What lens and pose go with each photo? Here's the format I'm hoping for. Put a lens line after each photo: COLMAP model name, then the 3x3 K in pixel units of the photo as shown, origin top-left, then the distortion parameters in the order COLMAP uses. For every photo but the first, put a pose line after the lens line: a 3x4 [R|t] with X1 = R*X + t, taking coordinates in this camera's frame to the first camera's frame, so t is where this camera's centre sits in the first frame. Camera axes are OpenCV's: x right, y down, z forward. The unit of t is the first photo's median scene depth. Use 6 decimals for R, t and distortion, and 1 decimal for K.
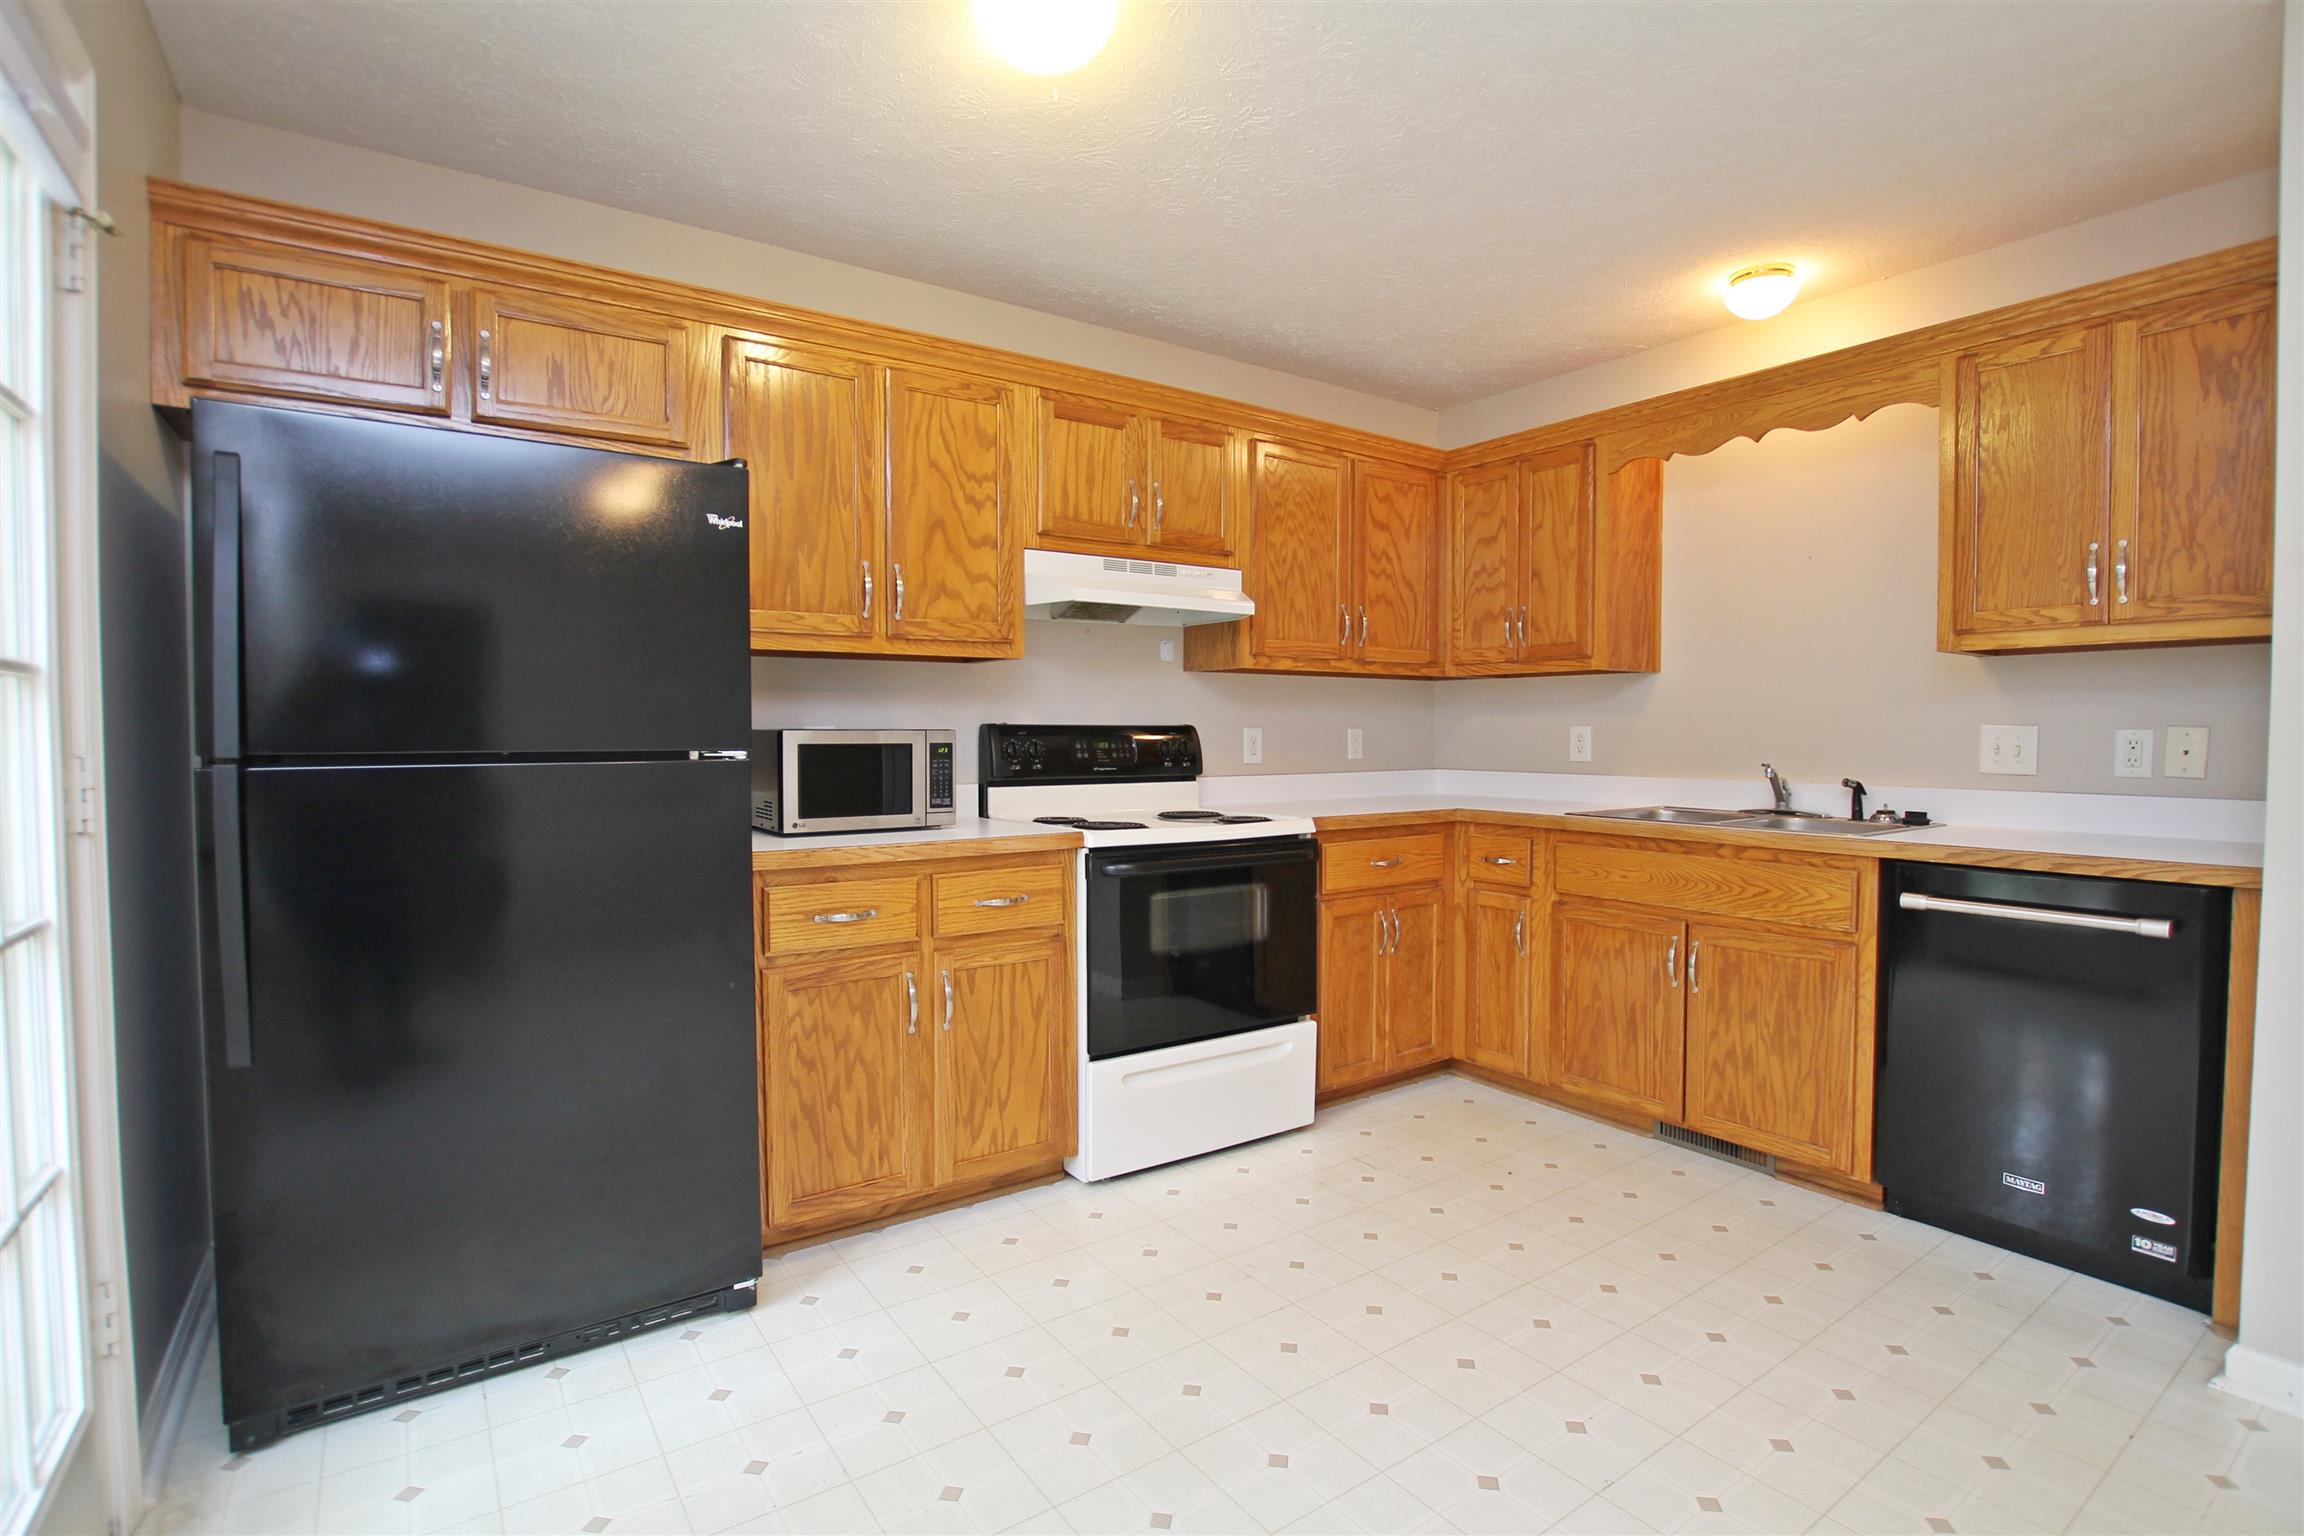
lens RADIAL K [[1099.6, 0, 1168.4], [0, 1099.6, 767.4], [0, 0, 1]] dist [-0.028767, 0.002584]
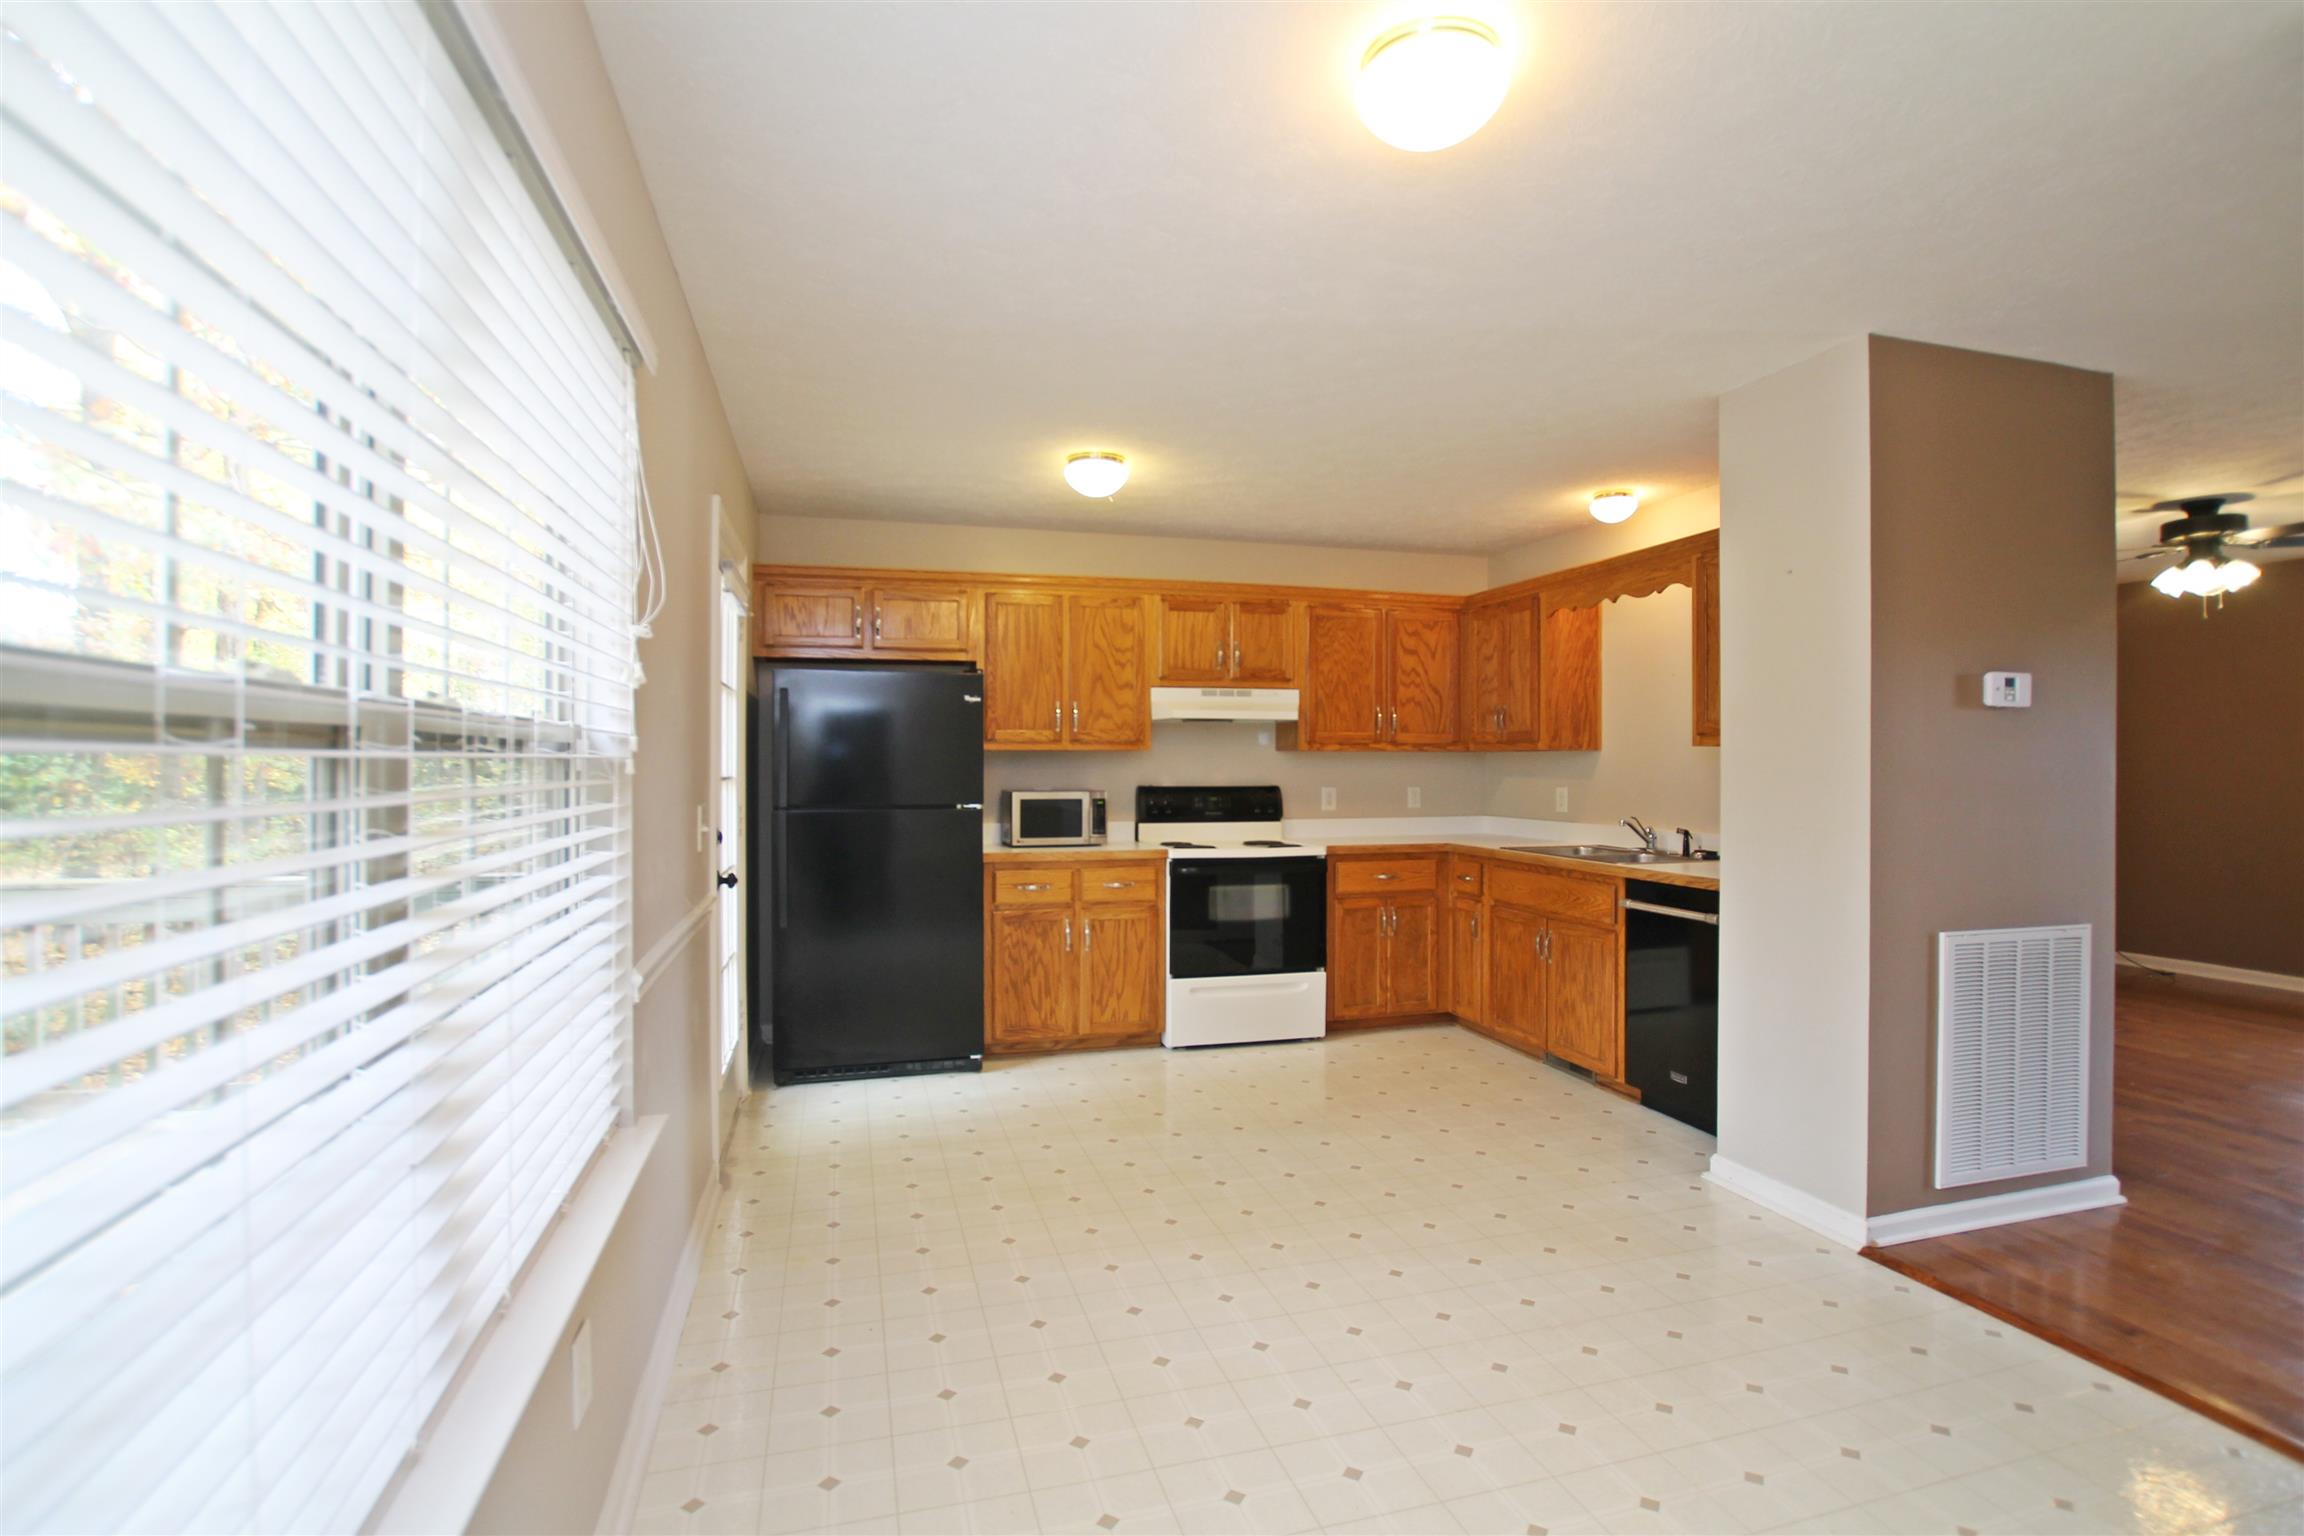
lens RADIAL K [[1099.6, 0, 1168.6], [0, 1099.6, 768.1], [0, 0, 1]] dist [-0.028767, 0.002584]
pose [[0.945095, 0.002042, -0.326790, 0.492259], [-0.011958, 0.999527, -0.028339, -0.022176], [0.326578, 0.030691, 0.944672, -0.675890]]
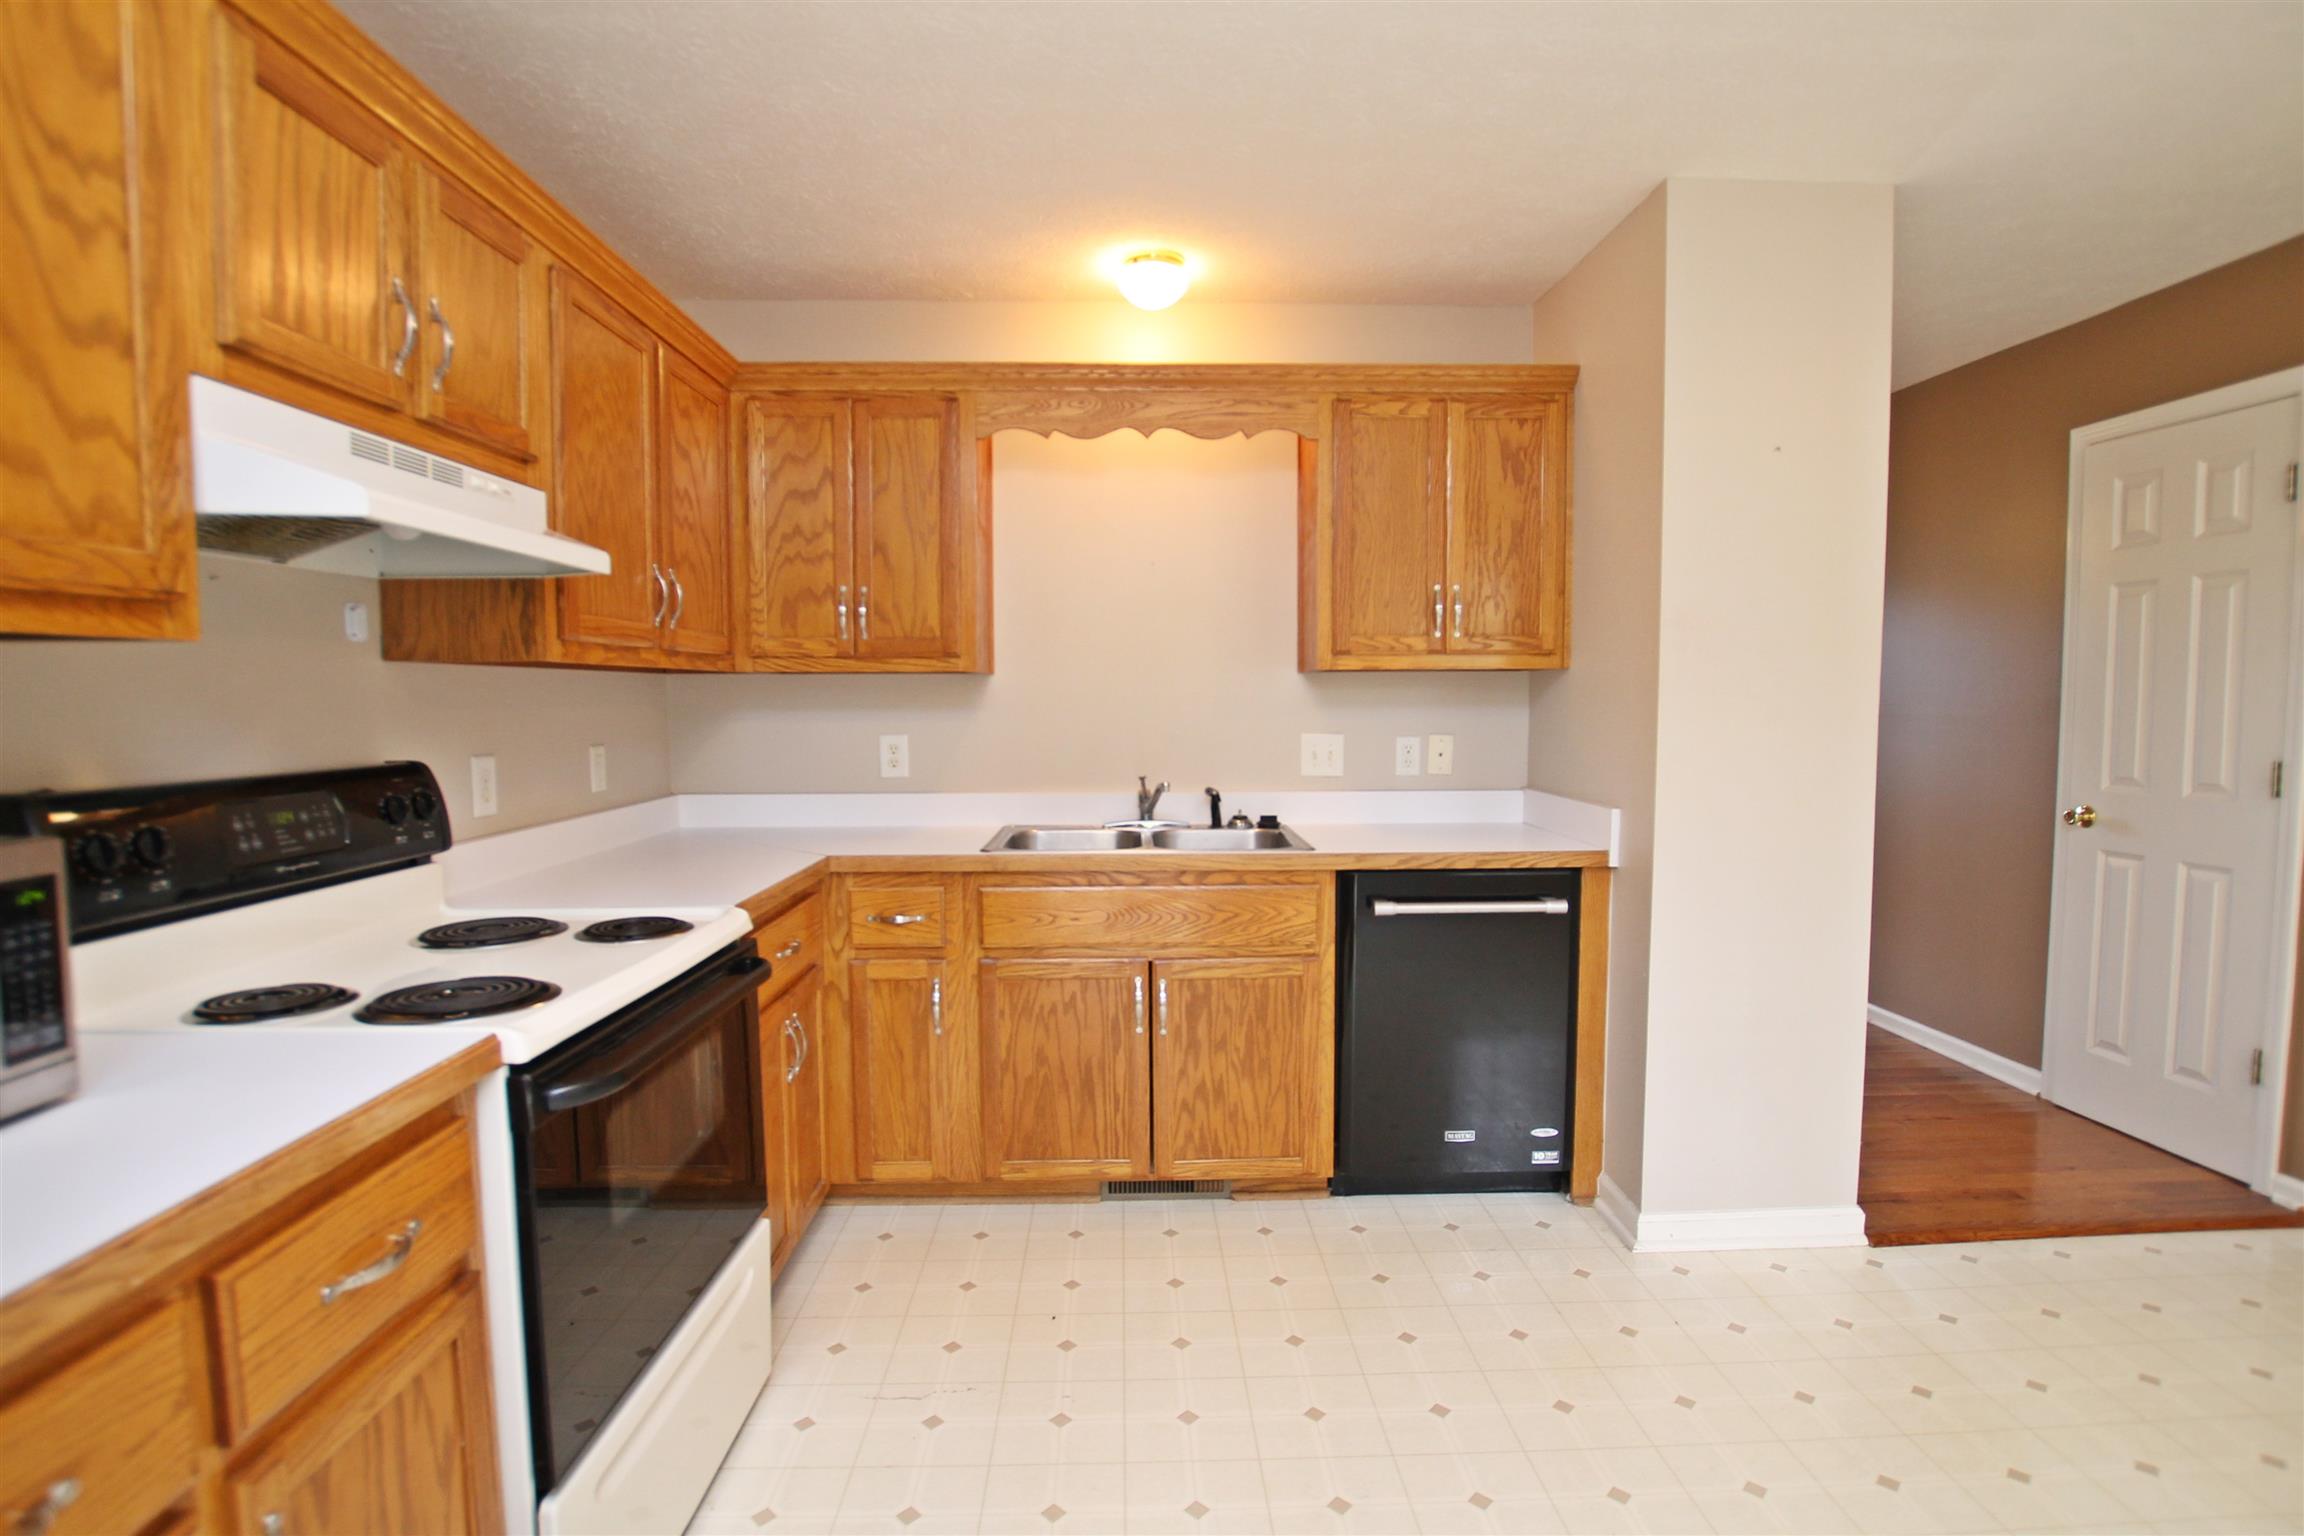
lens RADIAL K [[1099.6, 0, 1153.4], [0, 1099.6, 769.1], [0, 0, 1]] dist [-0.028767, 0.002584]
pose [[0.559170, -0.056444, 0.827129, -0.283961], [0.030745, 0.998405, 0.047346, -0.062419], [-0.828483, -0.001044, 0.560014, 0.501355]]
